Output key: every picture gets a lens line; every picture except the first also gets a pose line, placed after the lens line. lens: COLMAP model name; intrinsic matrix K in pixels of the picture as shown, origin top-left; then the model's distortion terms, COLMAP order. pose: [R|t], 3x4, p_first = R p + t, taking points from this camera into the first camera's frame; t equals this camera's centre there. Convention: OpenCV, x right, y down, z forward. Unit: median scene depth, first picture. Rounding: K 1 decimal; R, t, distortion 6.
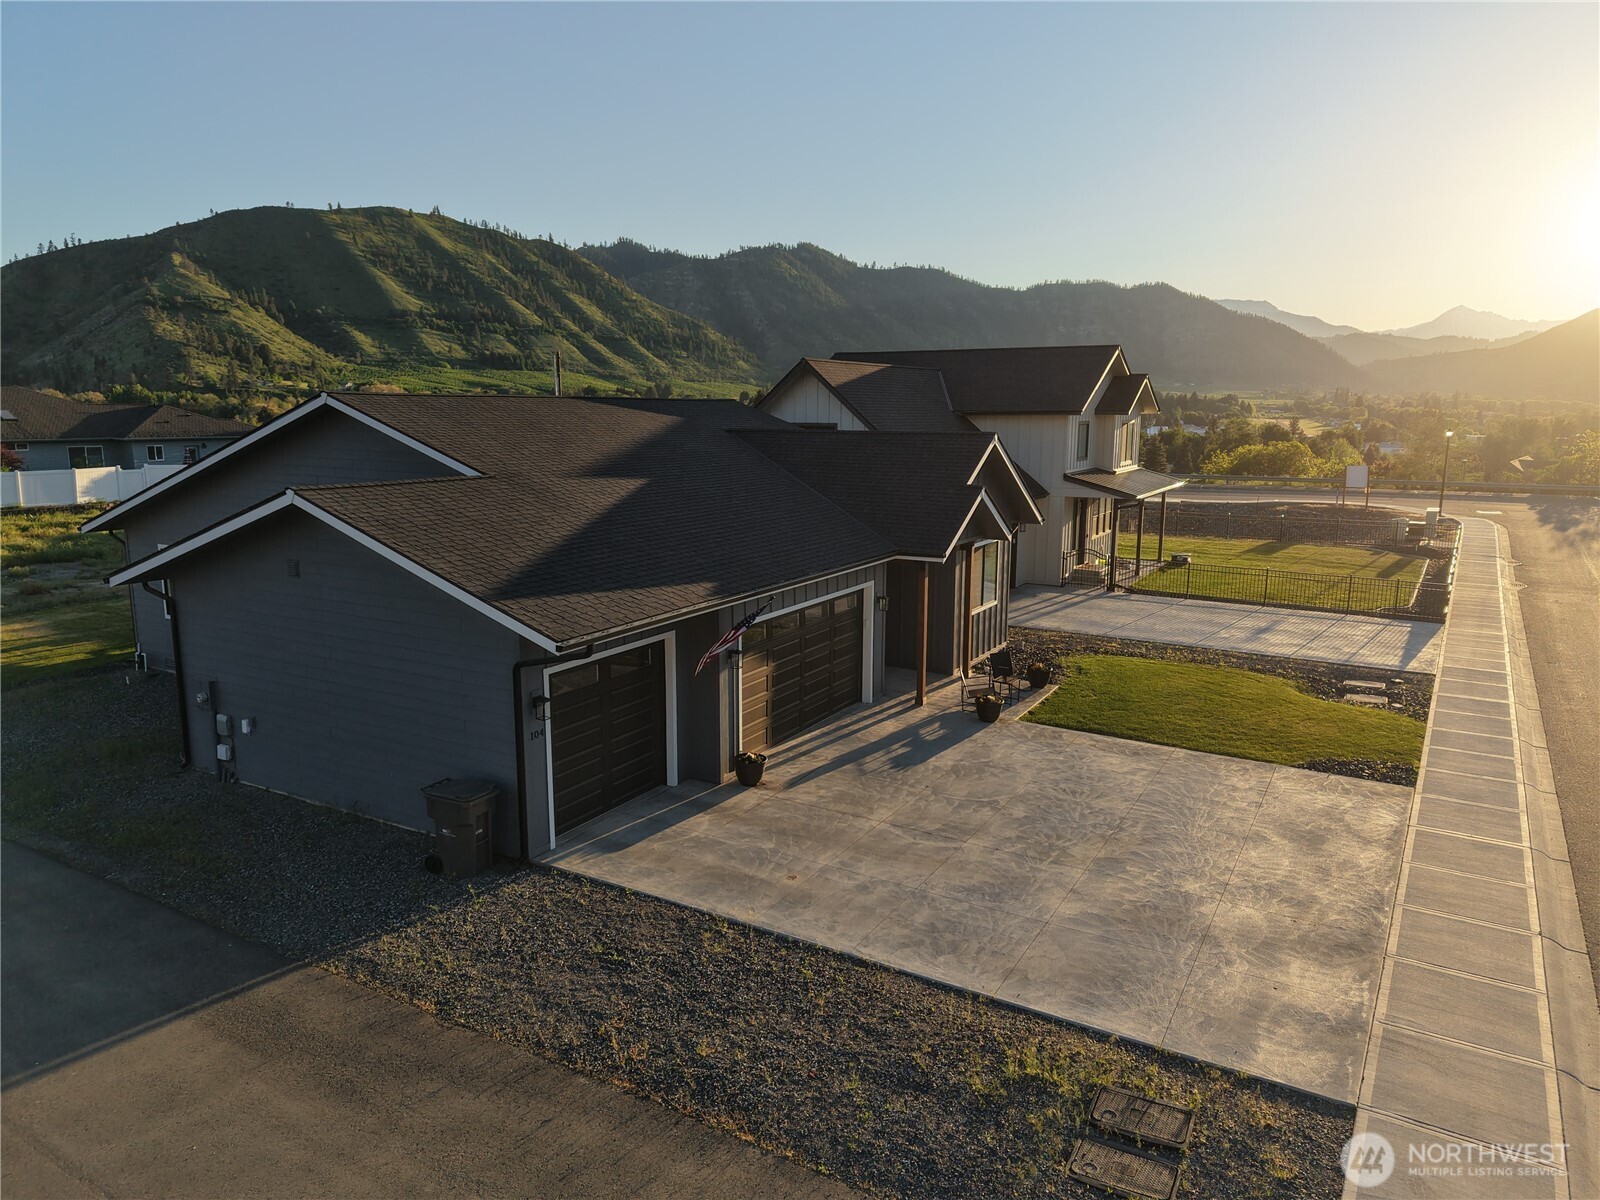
lens RADIAL K [[1096.4, 0, 800.0], [0, 1096.4, 600.0], [0, 0, 1]] dist [0.003487, 0.003234]
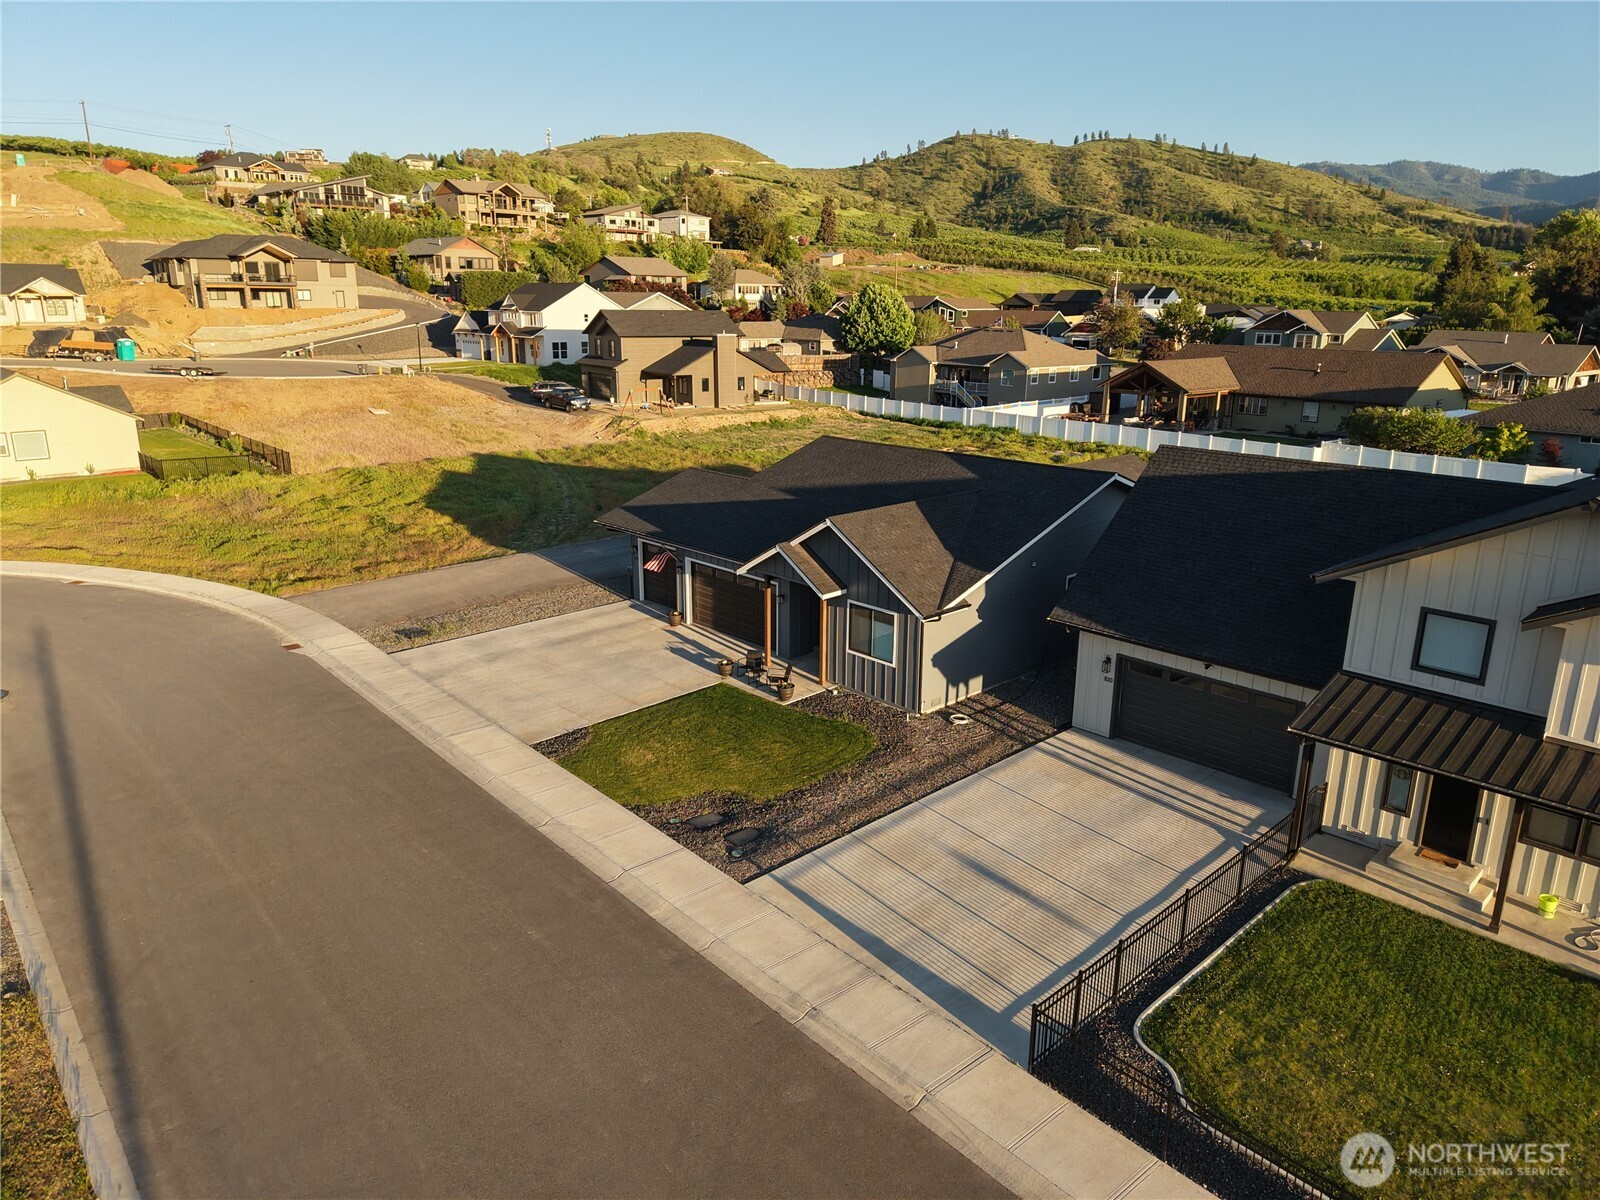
lens RADIAL K [[1060.8, 0, 800.0], [0, 1060.8, 600.0], [0, 0, 1]] dist [0.046806, -0.000147]
pose [[-0.283597, 0.259612, -0.923133, 1.639040], [-0.181807, 0.930640, 0.317577, -0.540250], [0.941551, 0.257896, -0.216728, 1.473338]]
